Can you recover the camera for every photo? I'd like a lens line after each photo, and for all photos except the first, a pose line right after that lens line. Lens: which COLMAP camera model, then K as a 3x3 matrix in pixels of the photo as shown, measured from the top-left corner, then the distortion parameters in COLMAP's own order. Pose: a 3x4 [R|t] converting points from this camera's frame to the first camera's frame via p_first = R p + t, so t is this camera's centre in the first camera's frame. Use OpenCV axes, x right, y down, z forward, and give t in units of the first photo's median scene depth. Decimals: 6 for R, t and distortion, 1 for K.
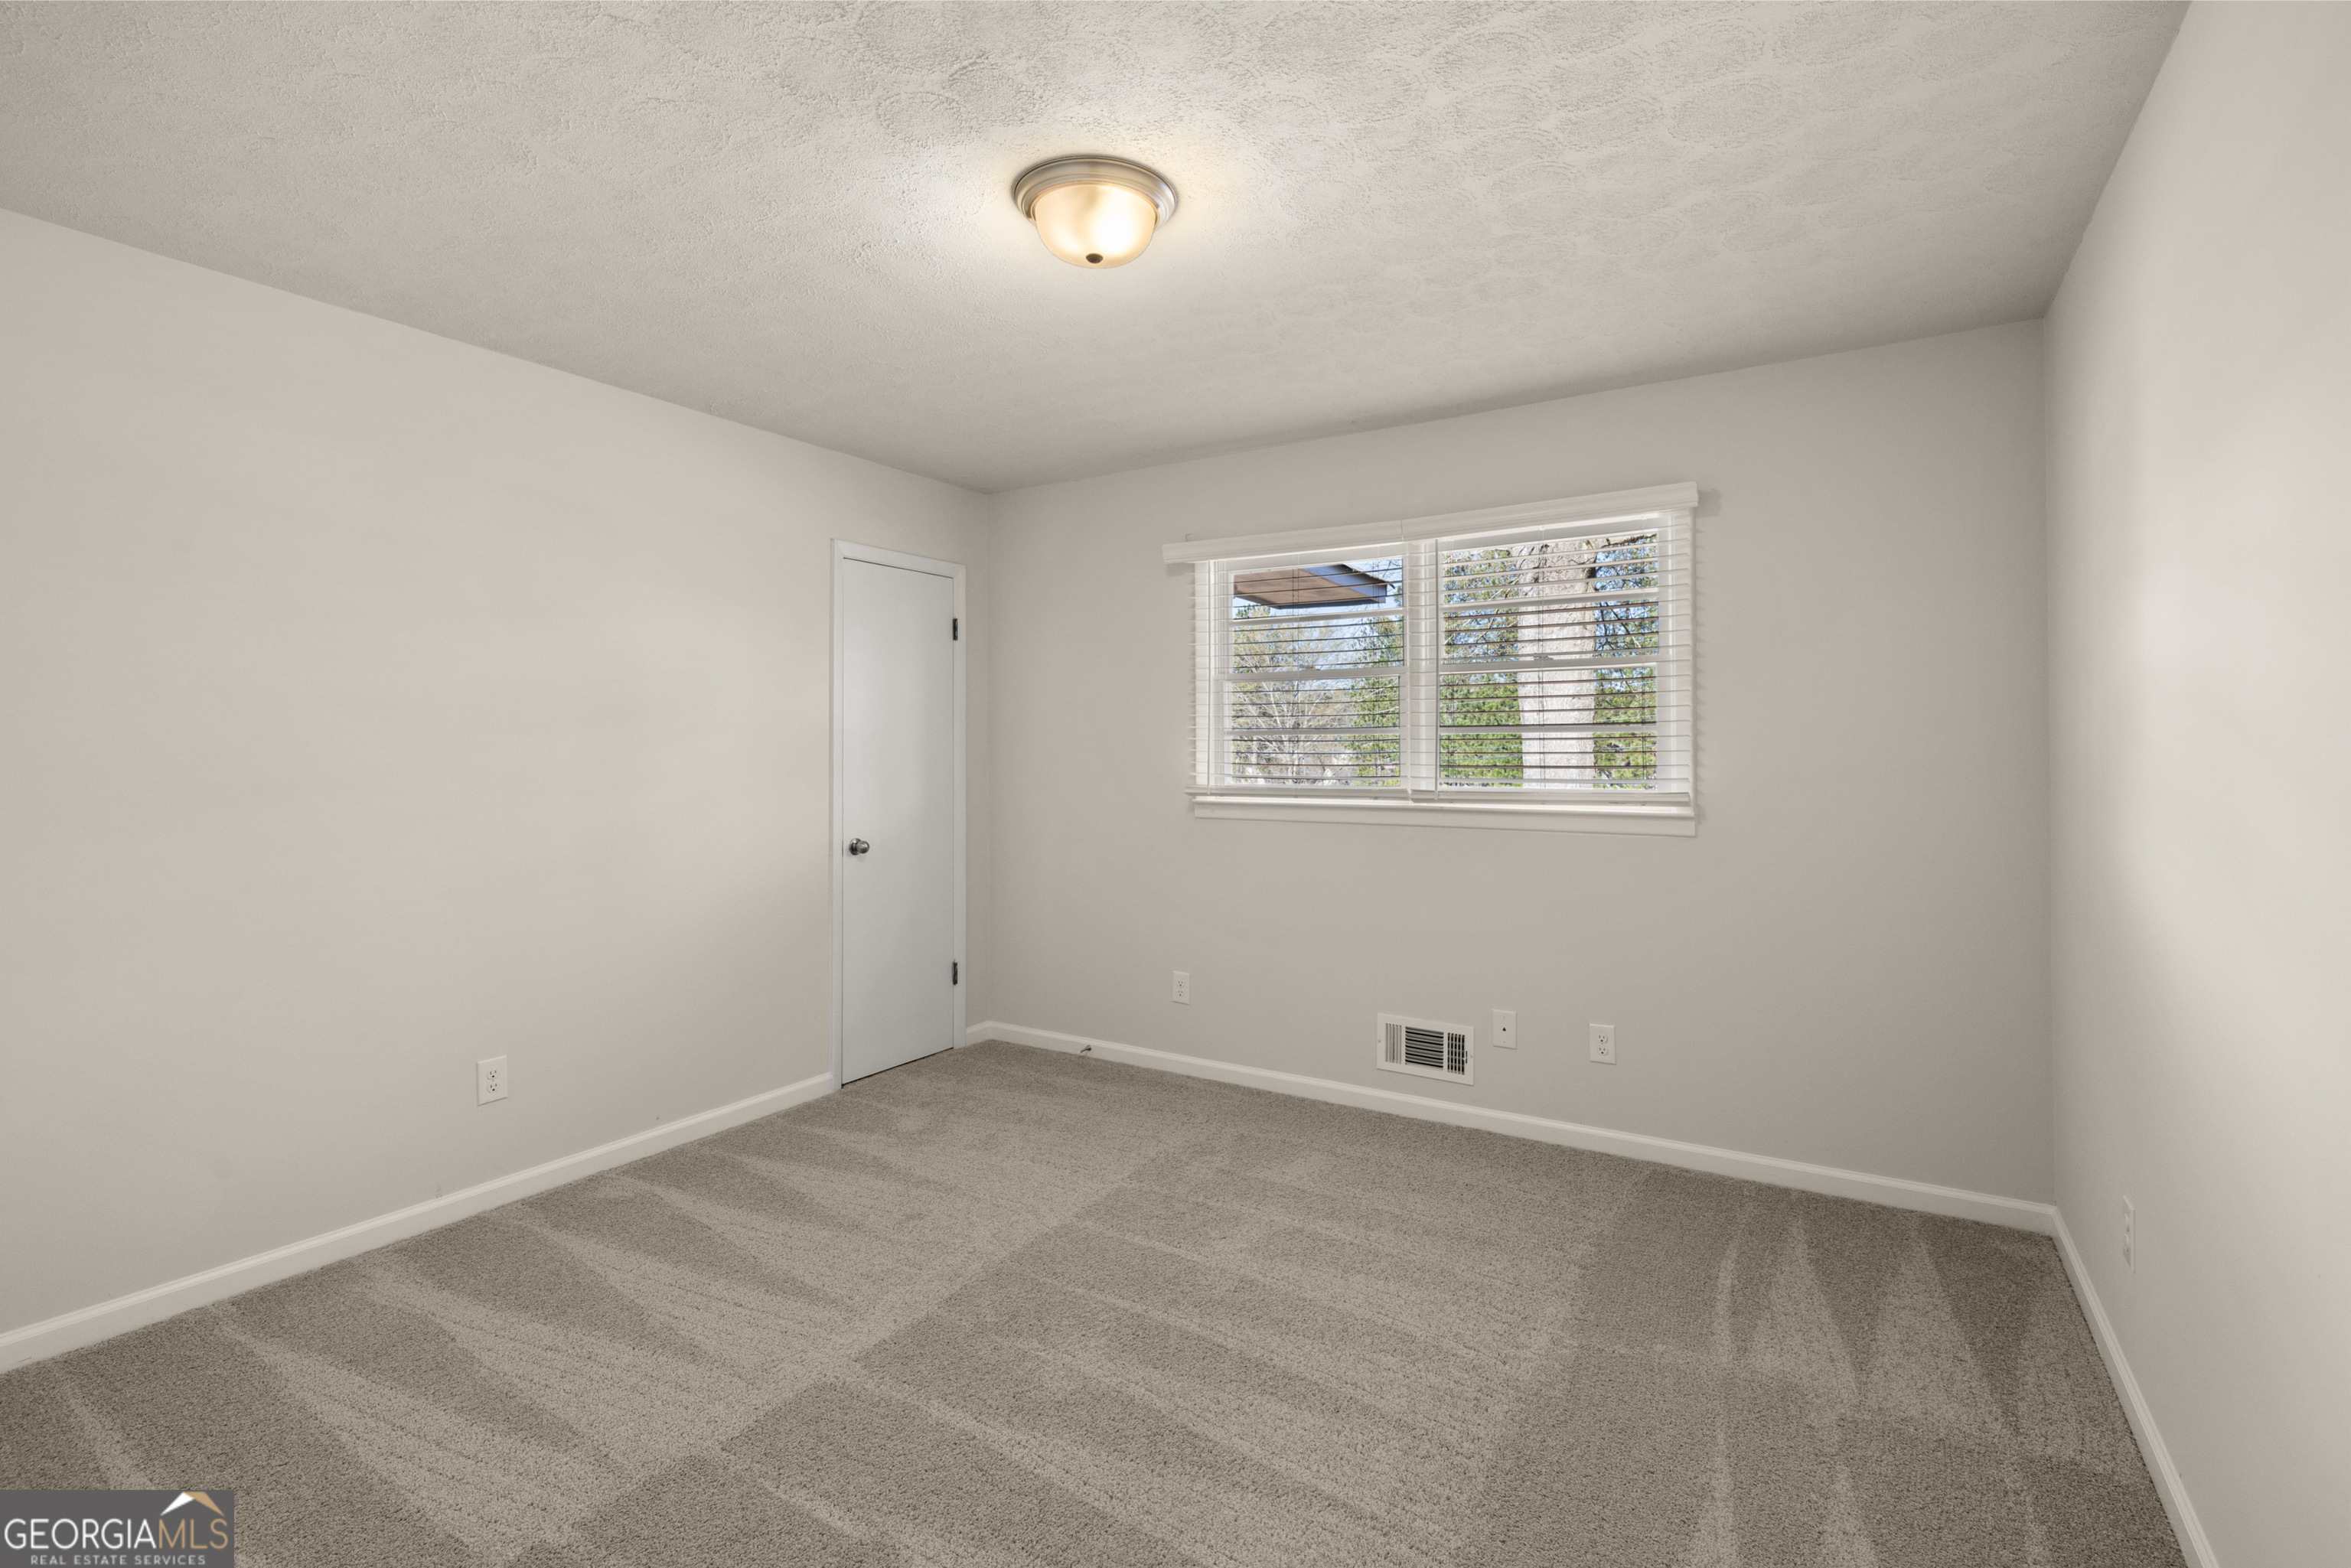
lens RADIAL K [[1069.4, 0, 1173.3], [0, 1069.4, 742.8], [0, 0, 1]] dist [0.000088, -0.000054]
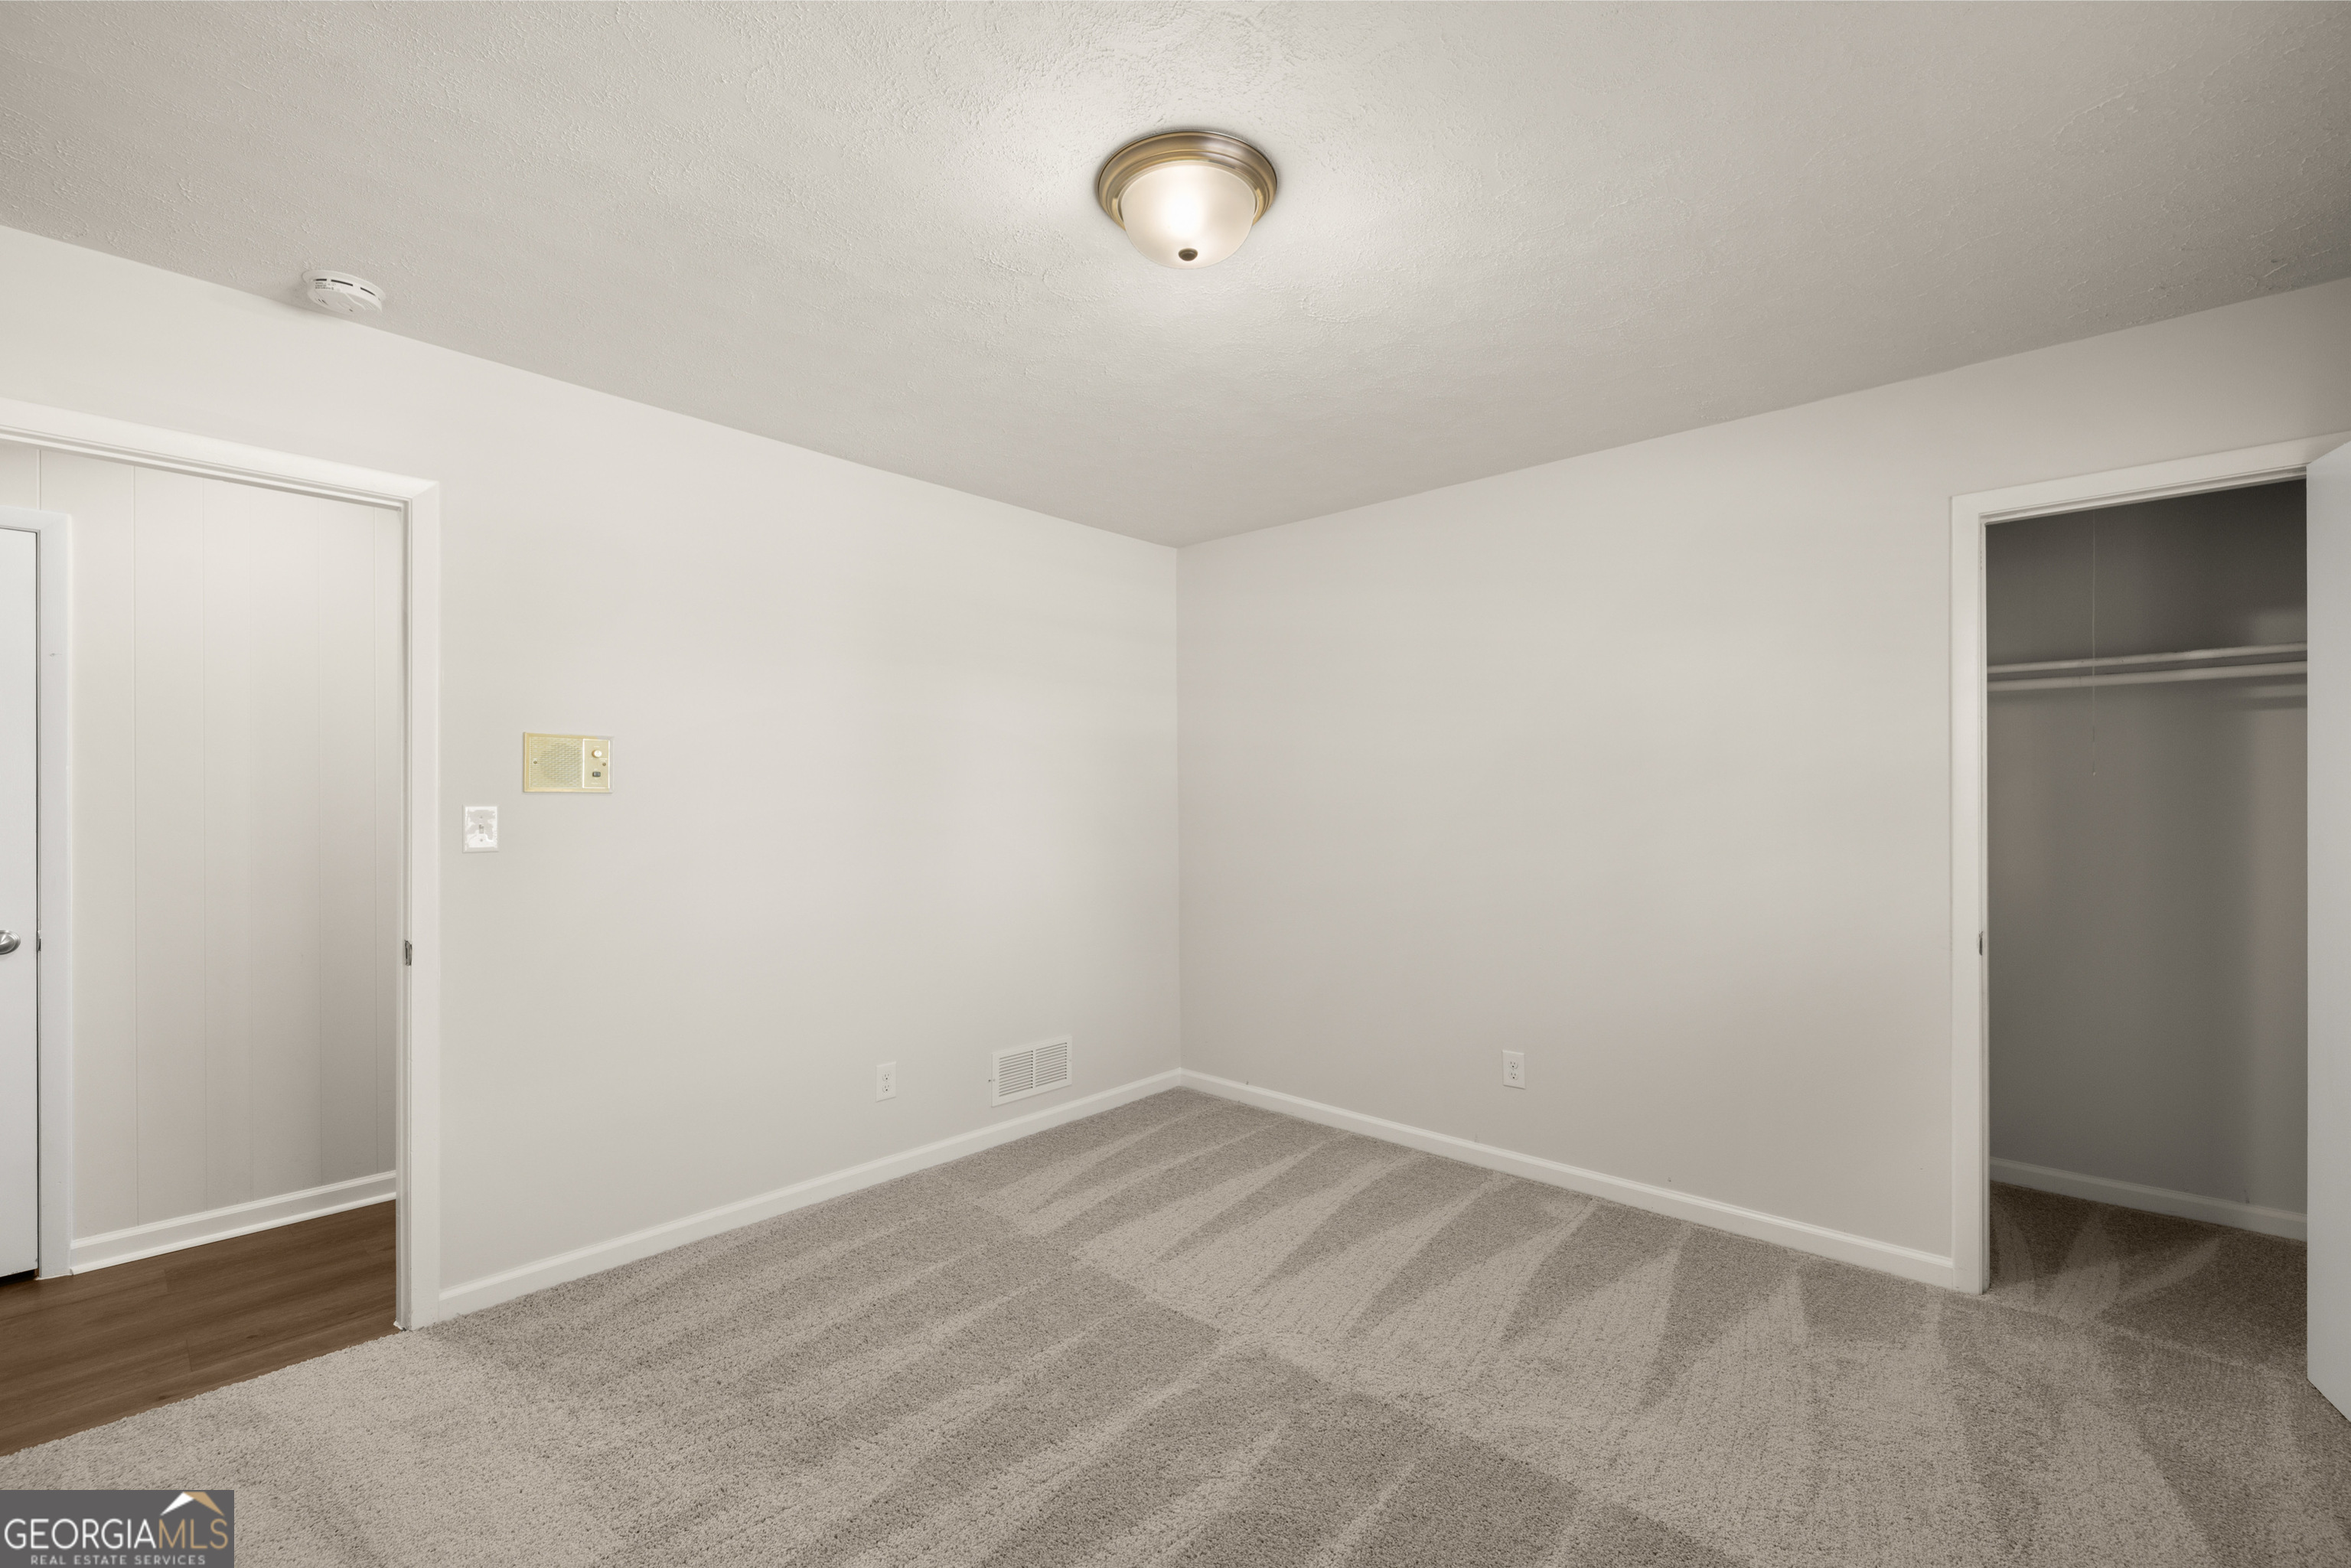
lens RADIAL K [[1029.9, 0, 1175.5], [0, 1029.9, 784.0], [0, 0, 1]] dist [-0.000638, -0.000126]
pose [[-0.181117, 0.000785, -0.983461, 0.697746], [0.014460, 0.999894, -0.001865, -0.016112], [0.983355, -0.014559, -0.181109, 0.997071]]
